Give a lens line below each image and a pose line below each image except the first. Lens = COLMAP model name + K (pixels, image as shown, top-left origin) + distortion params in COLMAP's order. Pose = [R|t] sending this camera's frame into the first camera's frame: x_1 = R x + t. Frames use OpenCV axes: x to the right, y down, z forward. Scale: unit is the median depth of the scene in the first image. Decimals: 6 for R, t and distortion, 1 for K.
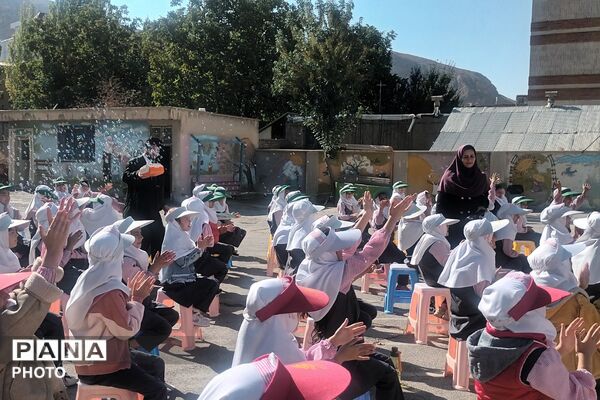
lens RADIAL K [[635.2, 0, 299.4], [0, 635.2, 199.6], [0, 0, 1]] dist [0.007911, 0.000000]
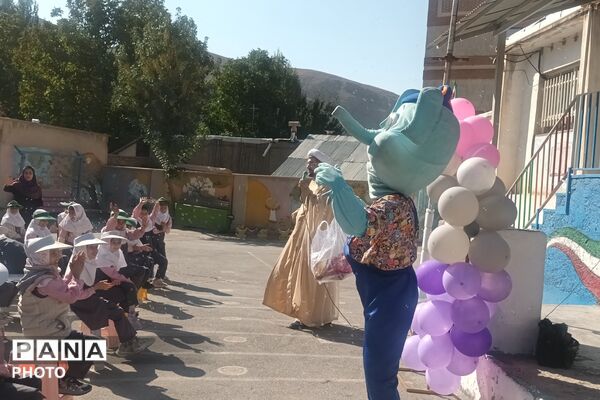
lens RADIAL K [[635.2, 0, 301.3], [0, 635.2, 200.0], [0, 0, 1]] dist [0.007911, 0.000000]
pose [[0.996844, 0.048528, 0.062833, 0.184188], [-0.045971, 0.998080, -0.041520, -0.000603], [-0.064727, 0.038500, 0.997160, 0.019502]]
